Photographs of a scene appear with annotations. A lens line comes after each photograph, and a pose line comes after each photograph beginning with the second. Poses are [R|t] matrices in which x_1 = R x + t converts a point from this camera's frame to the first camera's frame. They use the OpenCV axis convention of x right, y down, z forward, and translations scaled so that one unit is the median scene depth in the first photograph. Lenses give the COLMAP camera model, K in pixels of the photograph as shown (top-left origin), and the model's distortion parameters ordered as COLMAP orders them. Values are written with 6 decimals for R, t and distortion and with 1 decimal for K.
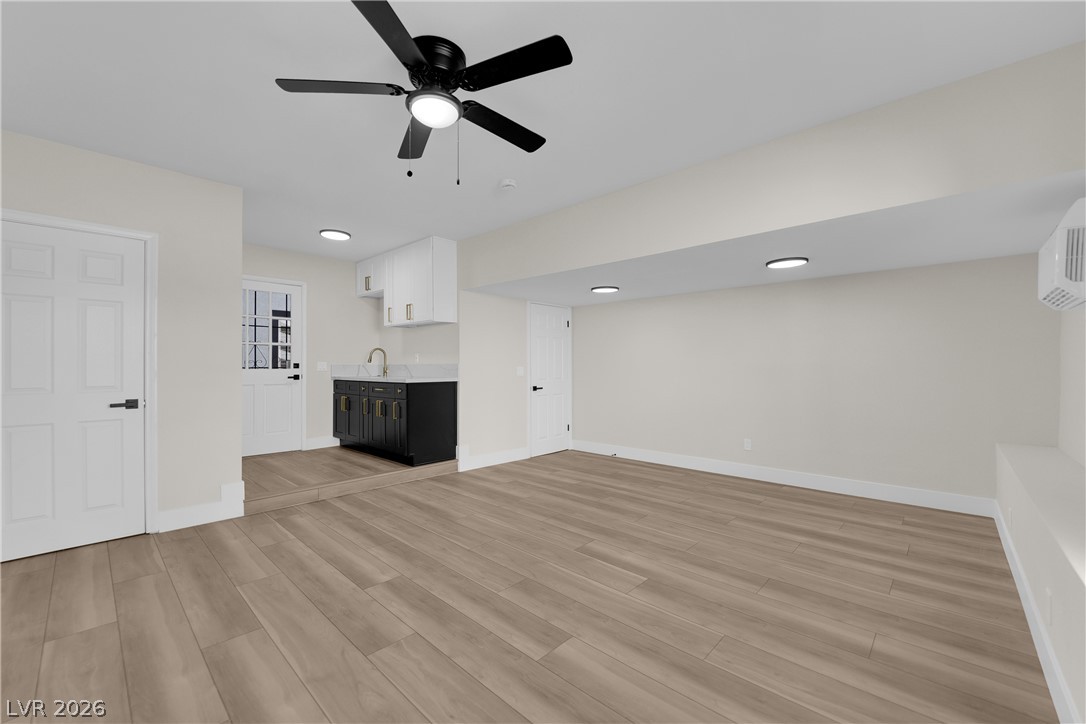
lens RADIAL K [[438.0, 0, 539.8], [0, 438.0, 363.7], [0, 0, 1]] dist [-0.007795, -0.005321]
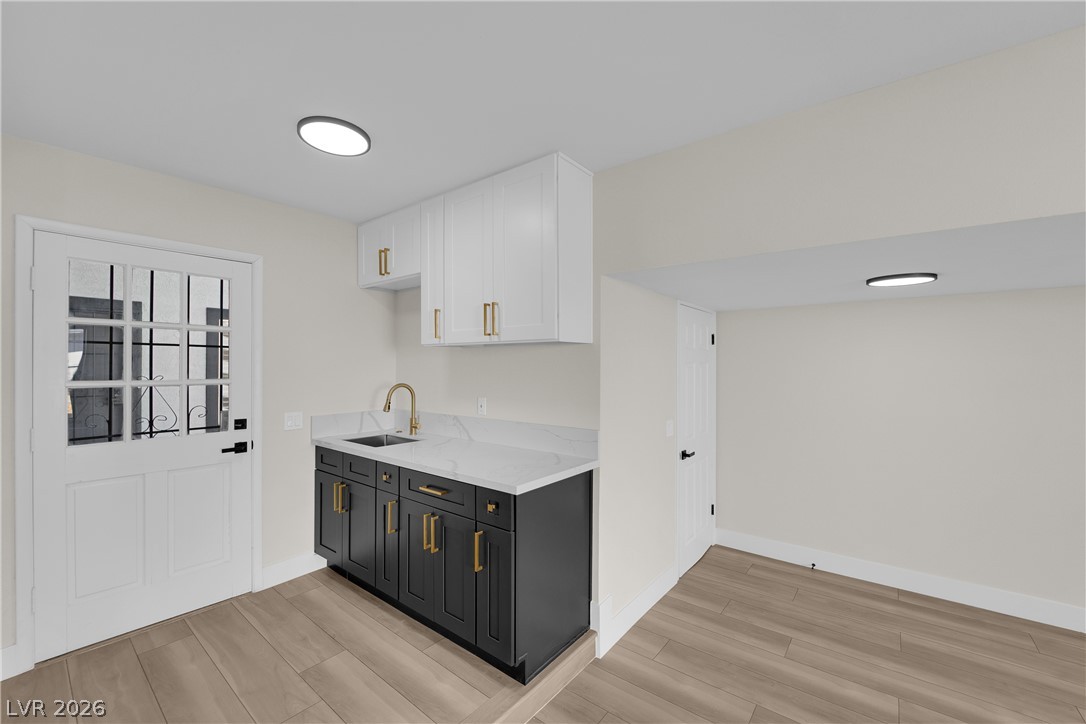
lens RADIAL K [[438.0, 0, 539.8], [0, 438.0, 363.7], [0, 0, 1]] dist [-0.007795, -0.005321]
pose [[0.997022, 0.004669, 0.076973, -0.352265], [-0.004662, 0.999989, -0.000266, -0.088501], [-0.076973, -0.000093, 0.997033, 0.658150]]
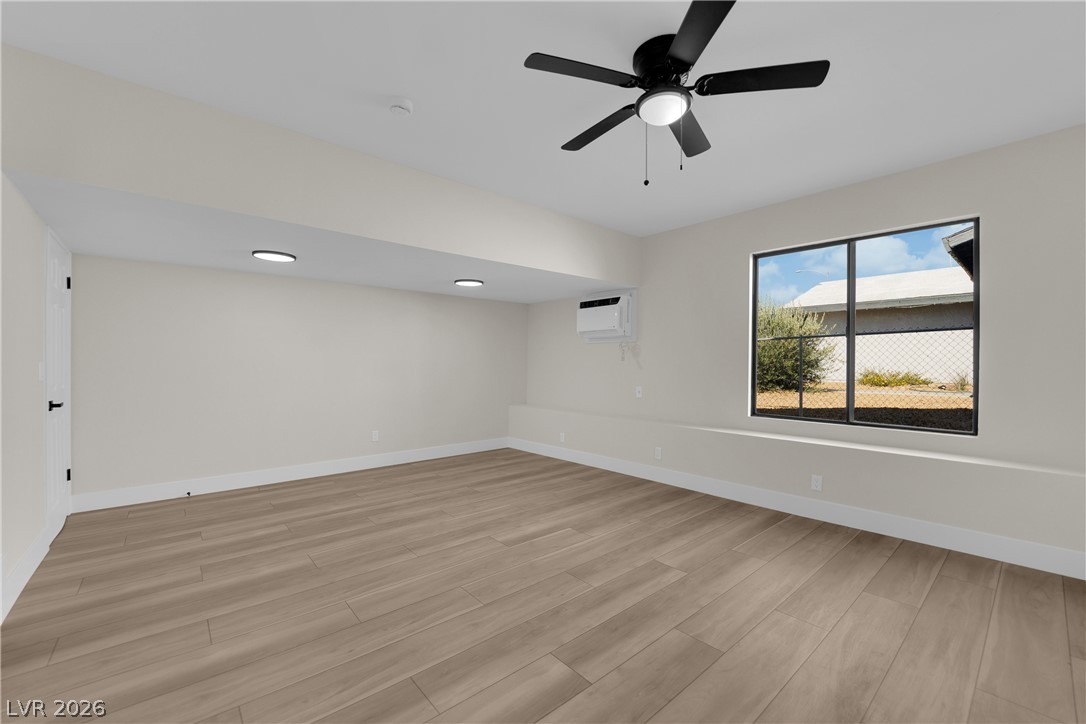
lens RADIAL K [[438.0, 0, 539.8], [0, 438.0, 363.7], [0, 0, 1]] dist [-0.007795, -0.005321]
pose [[0.105961, -0.002801, 0.994366, -0.635283], [-0.008882, 0.999953, 0.003763, 0.002857], [-0.994331, -0.009231, 0.105931, 0.583012]]
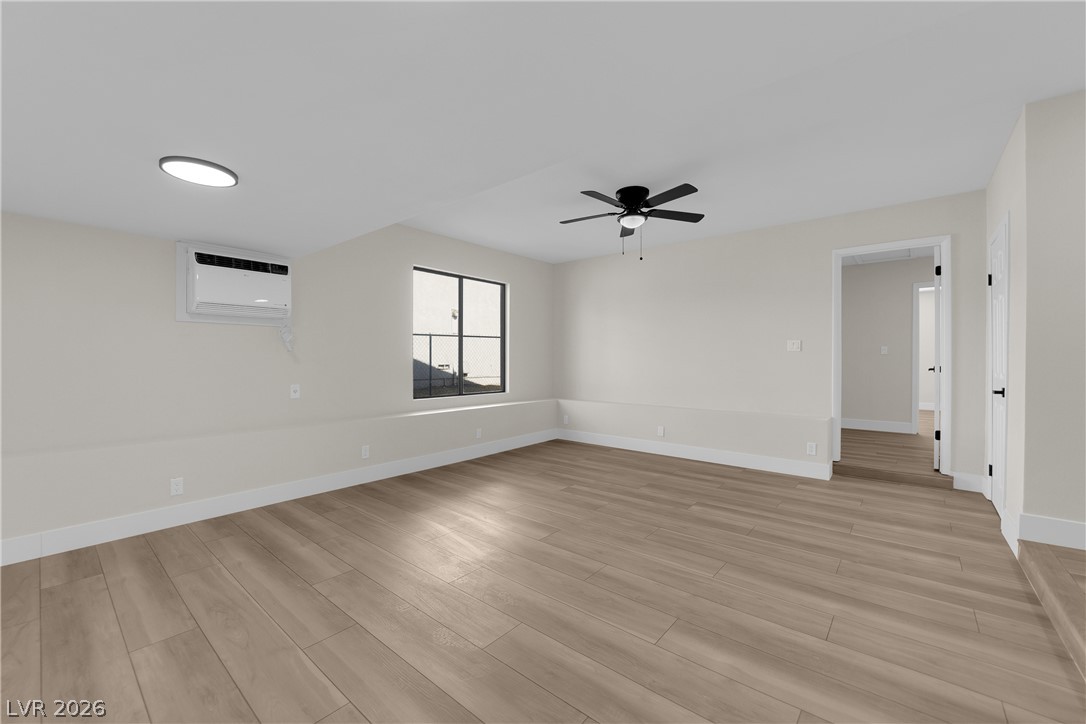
lens RADIAL K [[438.0, 0, 539.8], [0, 438.0, 363.7], [0, 0, 1]] dist [-0.007795, -0.005321]
pose [[-0.998794, -0.001727, -0.049063, 0.127532], [-0.001804, 0.999997, 0.001518, 0.020382], [0.049060, 0.001605, -0.998795, 1.434106]]
